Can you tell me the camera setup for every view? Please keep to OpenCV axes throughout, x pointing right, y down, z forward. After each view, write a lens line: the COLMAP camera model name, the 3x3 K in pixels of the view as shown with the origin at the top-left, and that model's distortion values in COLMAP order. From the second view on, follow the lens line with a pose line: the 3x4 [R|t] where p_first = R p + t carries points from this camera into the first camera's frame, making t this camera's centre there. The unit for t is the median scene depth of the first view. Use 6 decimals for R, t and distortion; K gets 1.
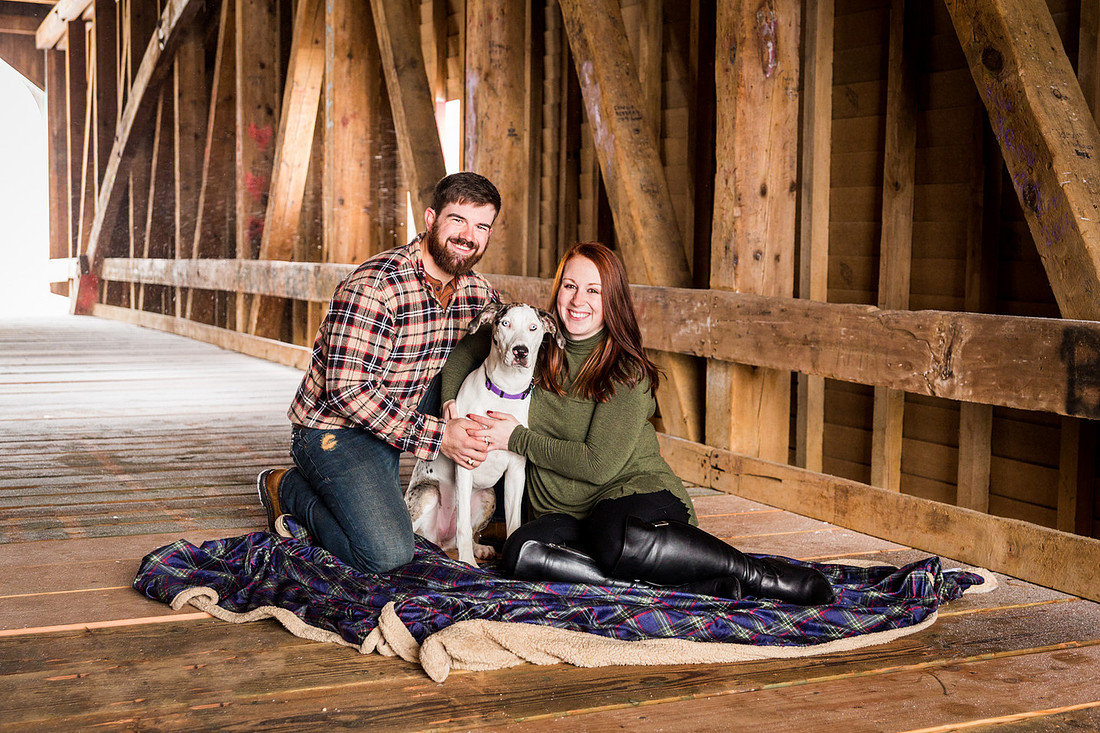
lens RADIAL K [[1533.2, 0, 550.0], [0, 1533.2, 366.5], [0, 0, 1]] dist [0.001100, -0.008450]
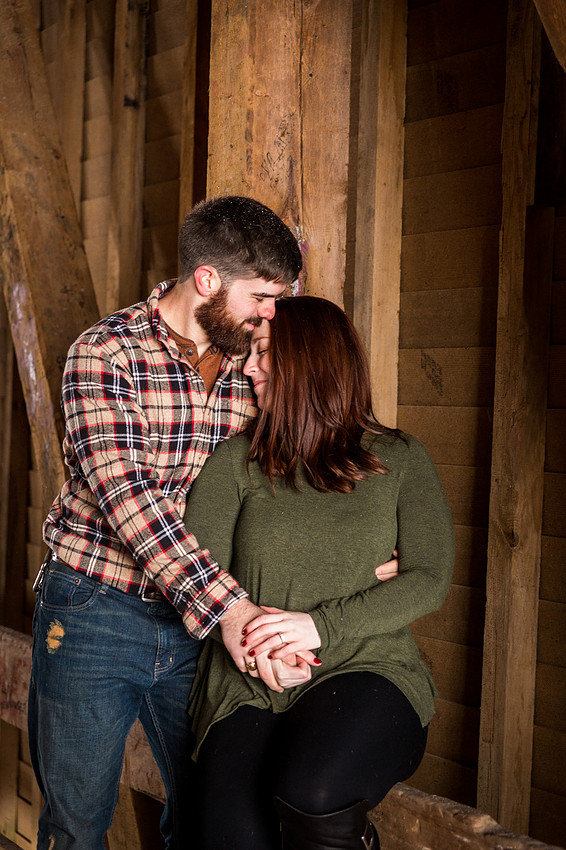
lens RADIAL K [[1546.0, 0, 283.0], [0, 1546.0, 425.0], [0, 0, 1]] dist [0.020609, 0.030612]
pose [[0.993125, 0.012635, 0.116376, 0.070538], [-0.004482, 0.997533, -0.070054, -0.113228], [-0.116974, 0.069050, 0.990732, 0.416821]]
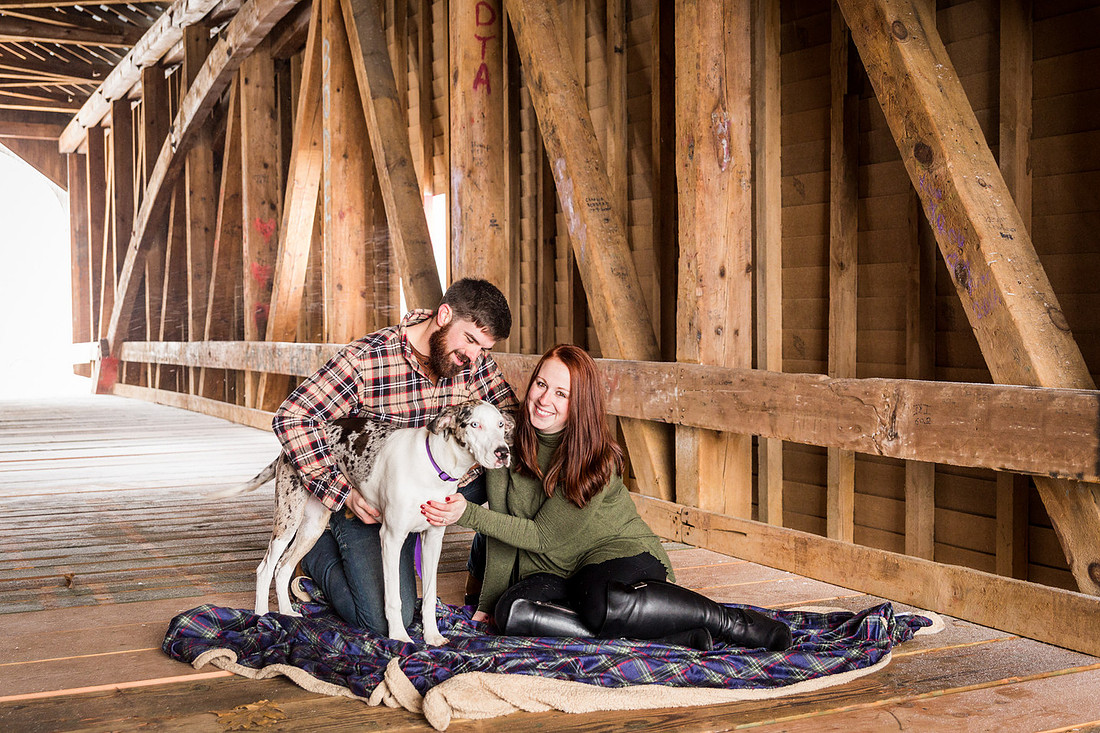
lens RADIAL K [[1399.0, 0, 550.0], [0, 1399.0, 366.5], [0, 0, 1]] dist [-0.012081, 0.010234]
pose [[0.999634, -0.022757, 0.014641, -0.001775], [0.023387, 0.998739, -0.044431, -0.004528], [-0.013611, 0.044757, 0.998905, -0.006351]]
